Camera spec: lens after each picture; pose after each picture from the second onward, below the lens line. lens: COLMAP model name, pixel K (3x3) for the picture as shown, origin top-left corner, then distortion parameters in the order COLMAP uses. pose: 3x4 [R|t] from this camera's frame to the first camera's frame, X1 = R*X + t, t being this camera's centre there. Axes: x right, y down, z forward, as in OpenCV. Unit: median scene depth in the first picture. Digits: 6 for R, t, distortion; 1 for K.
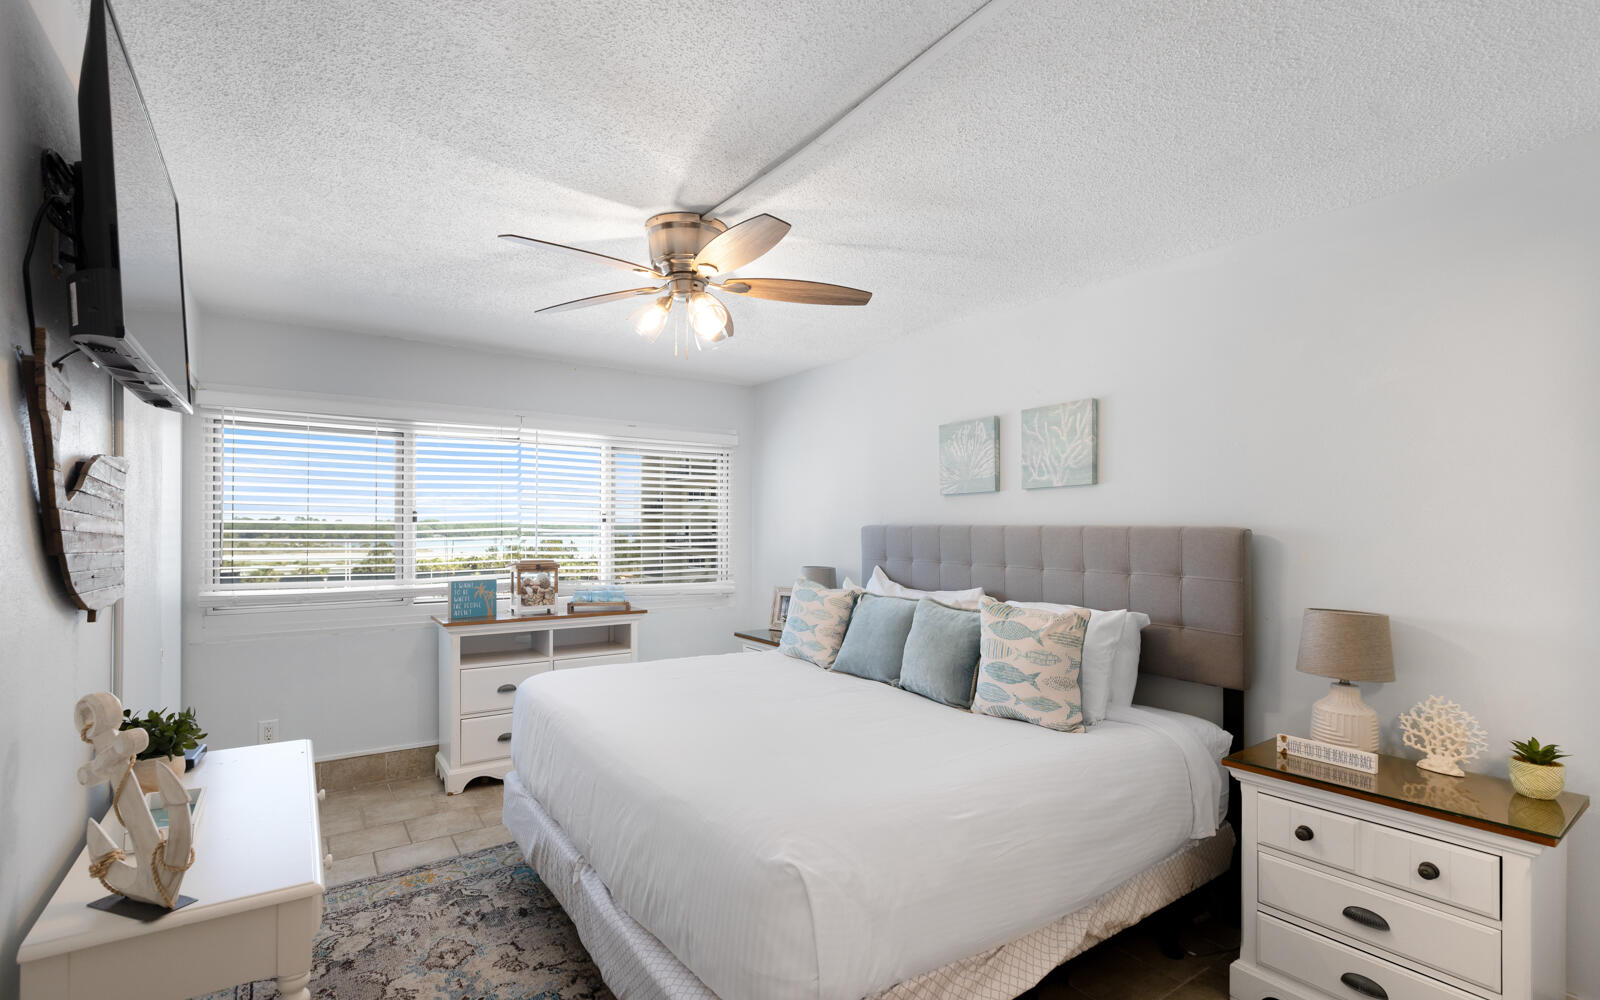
lens RADIAL K [[698.1, 0, 798.1], [0, 698.1, 459.7], [0, 0, 1]] dist [0.000253, -0.006076]
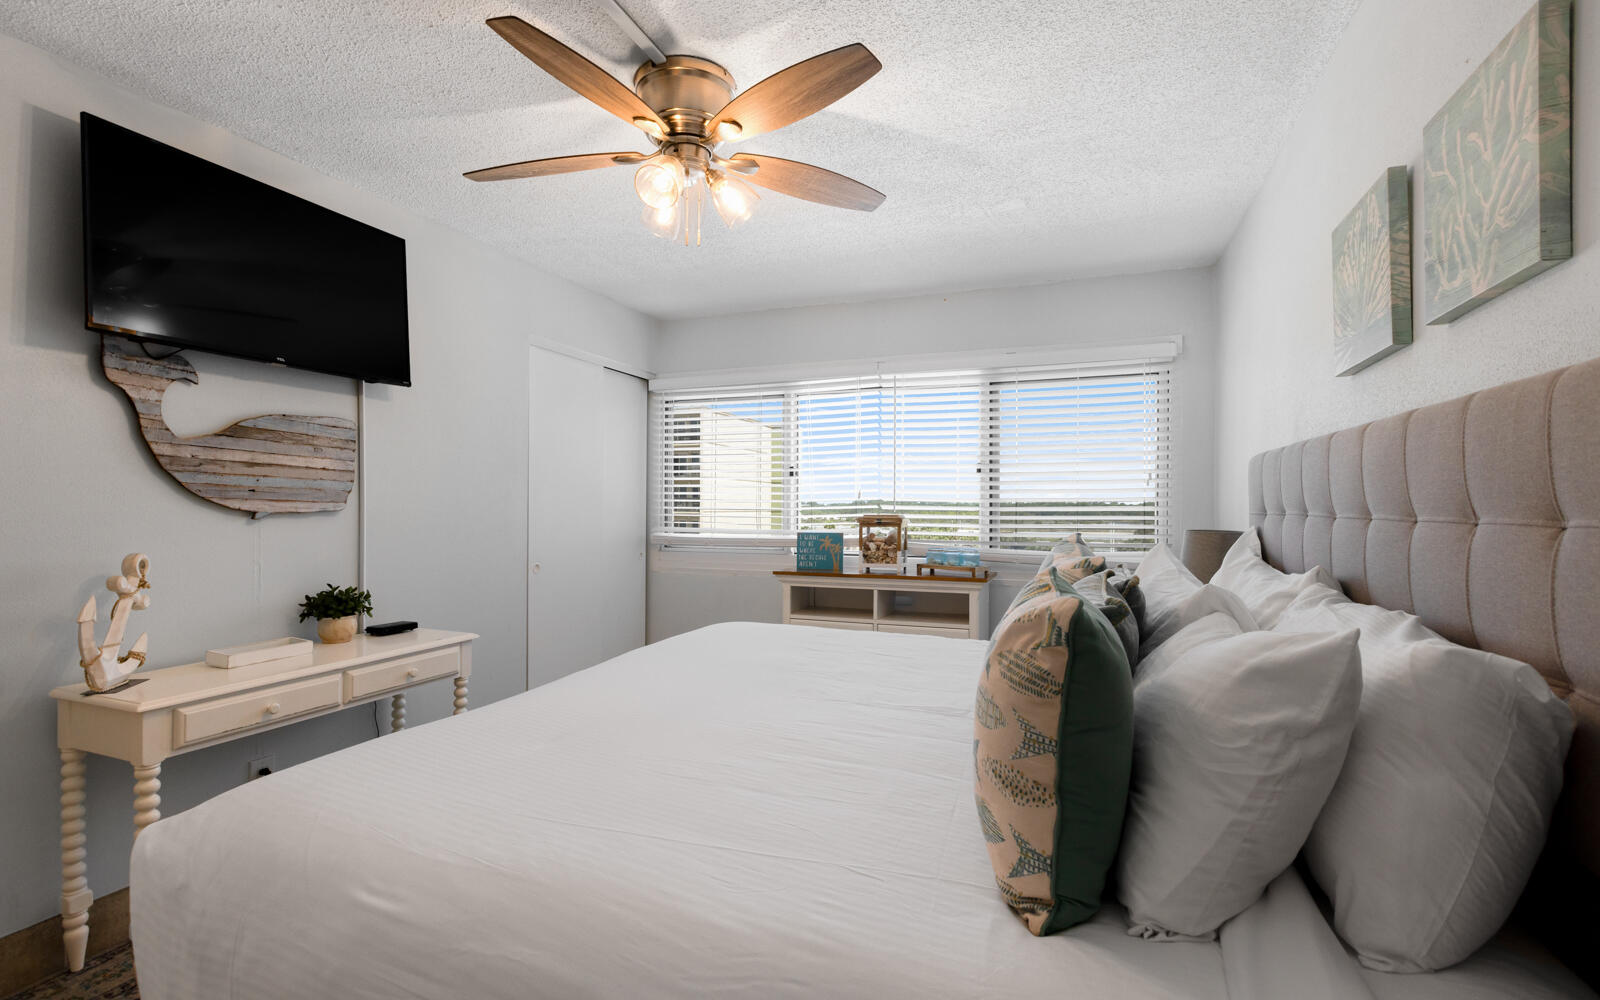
lens RADIAL K [[727.5, 0, 794.6], [0, 727.5, 449.6], [0, 0, 1]] dist [0.001798, 0.000351]
pose [[0.570532, -0.064633, -0.818728, 0.359576], [0.078628, 0.996618, -0.023884, 0.075348], [0.817503, -0.050748, 0.573685, 0.373725]]
